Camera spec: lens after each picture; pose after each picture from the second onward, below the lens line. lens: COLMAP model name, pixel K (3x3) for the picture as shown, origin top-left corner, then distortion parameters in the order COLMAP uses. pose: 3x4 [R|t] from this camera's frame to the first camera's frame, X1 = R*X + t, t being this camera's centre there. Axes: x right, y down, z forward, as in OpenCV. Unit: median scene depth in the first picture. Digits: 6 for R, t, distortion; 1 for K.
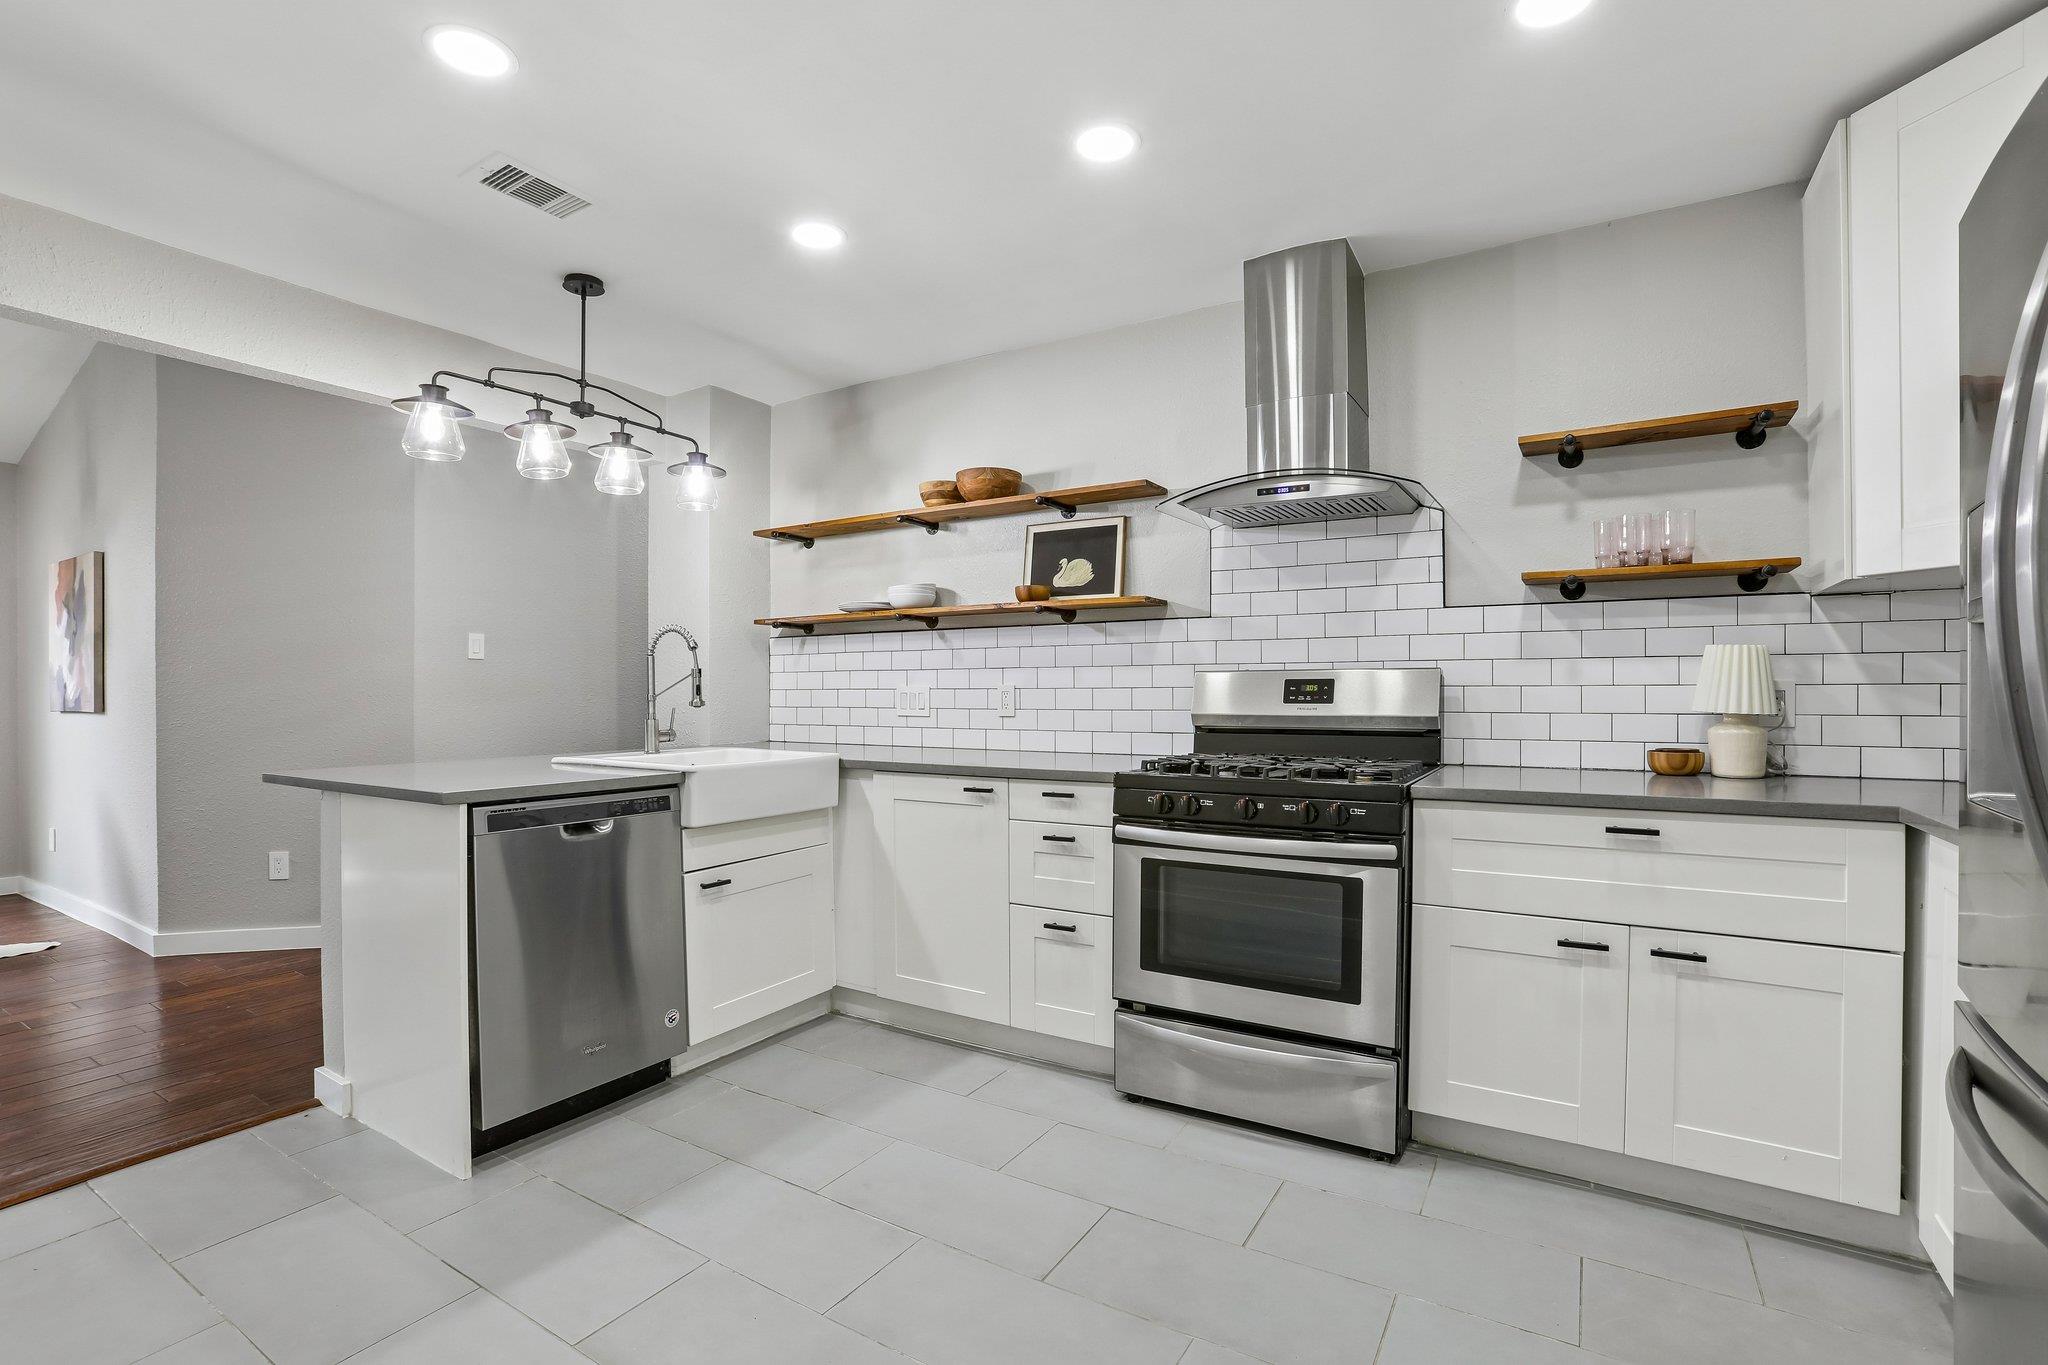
lens RADIAL K [[927.4, 0, 1024.0], [0, 927.4, 682.5], [0, 0, 1]] dist [-0.068572, 0.024530]
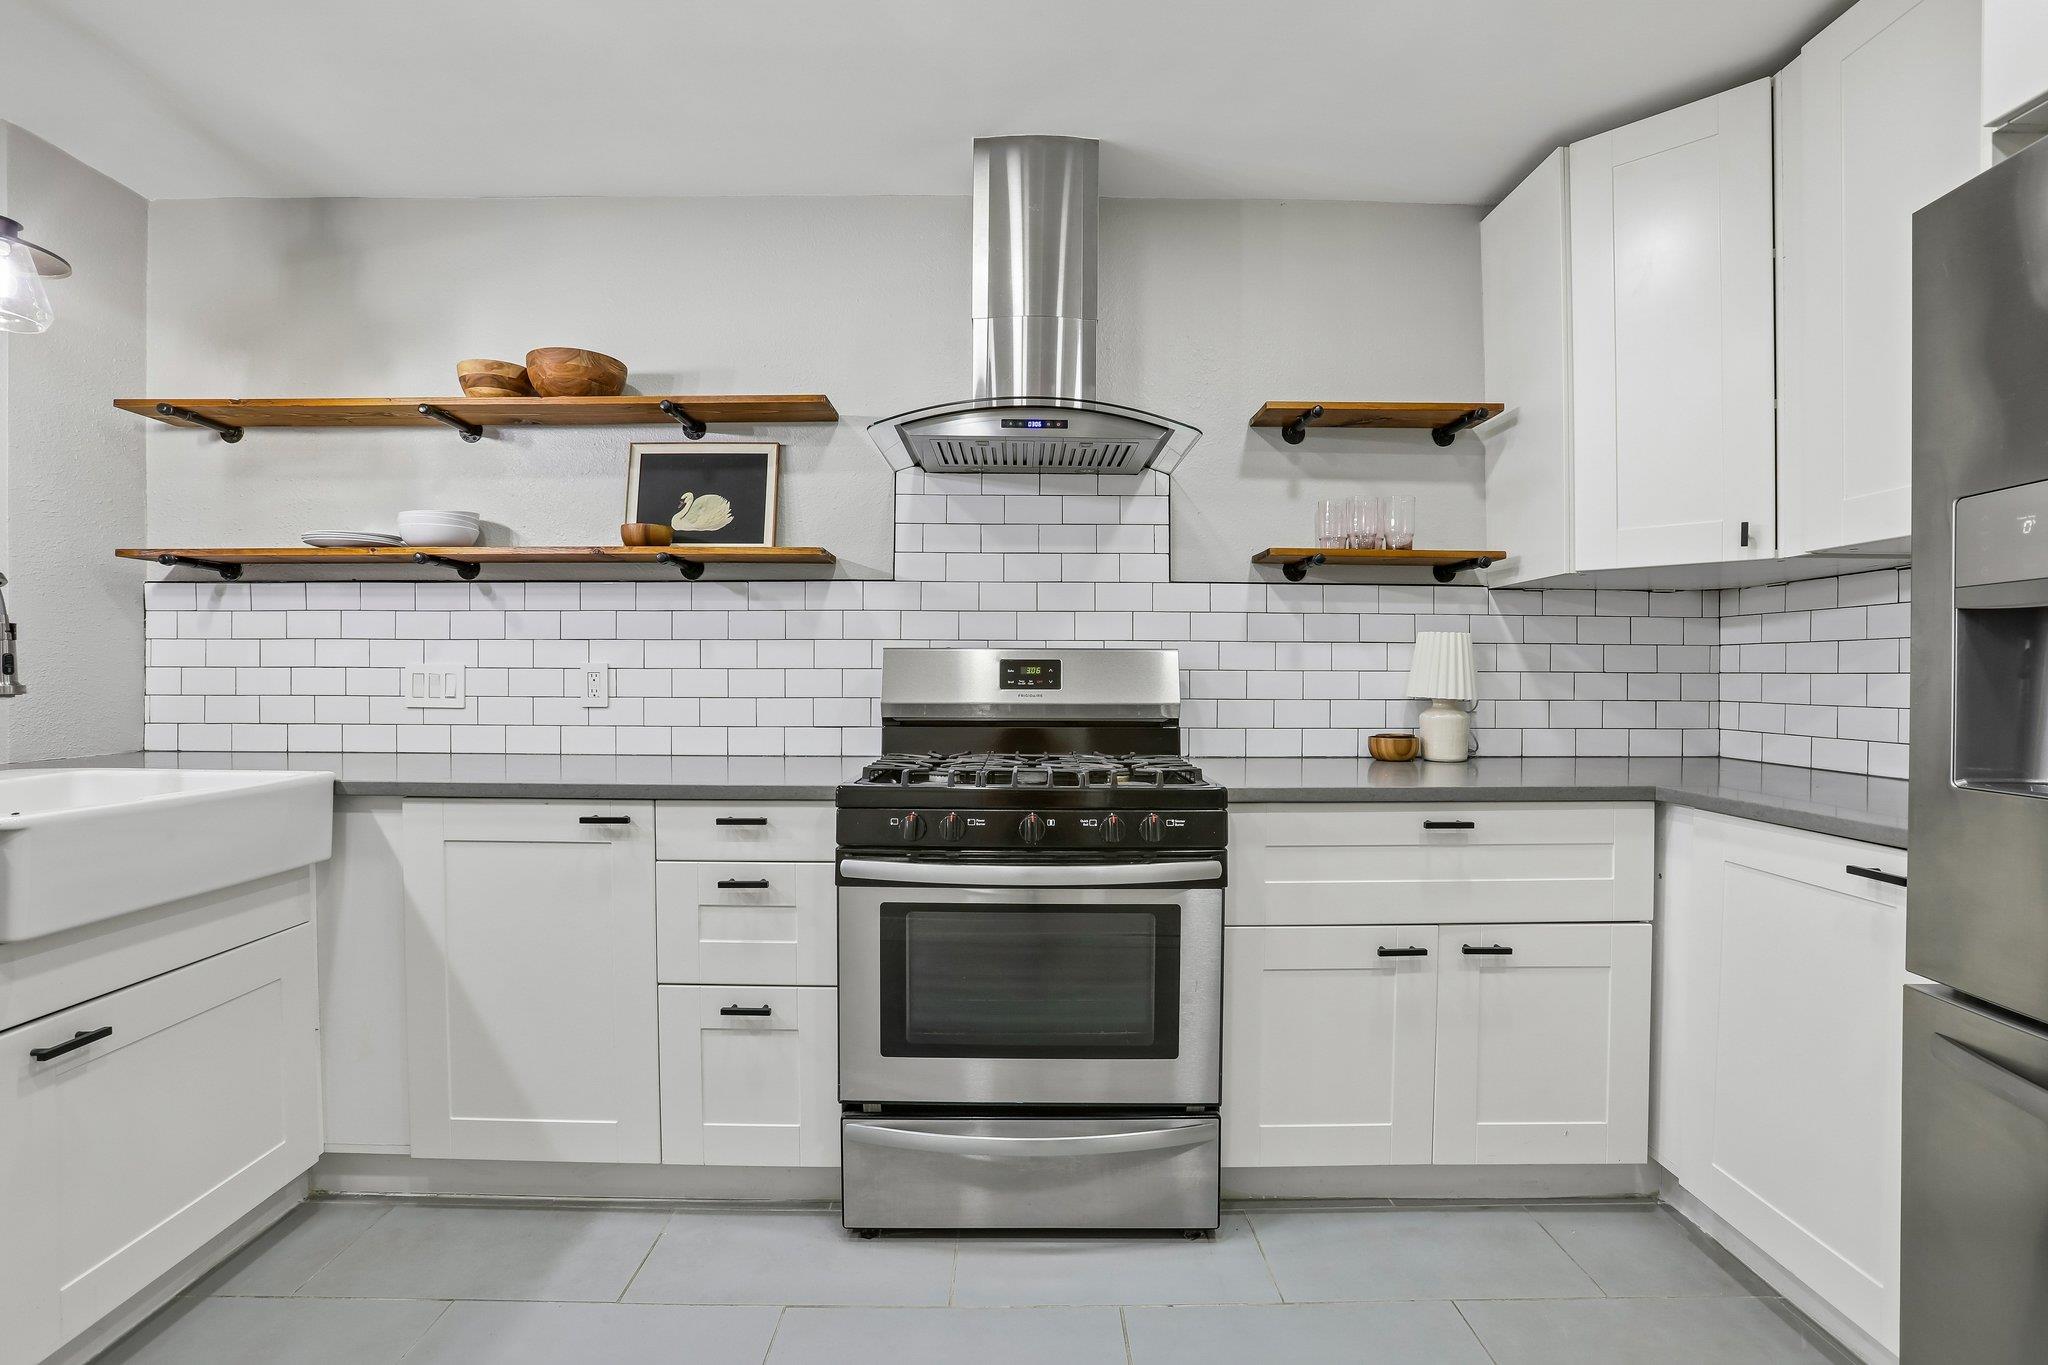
lens RADIAL K [[927.4, 0, 1024.0], [0, 927.4, 682.5], [0, 0, 1]] dist [-0.068572, 0.024530]
pose [[0.850356, 0.003895, 0.526194, -0.135563], [-0.011232, 0.999879, 0.010750, 0.007782], [-0.526088, -0.015051, 0.850297, 0.287372]]
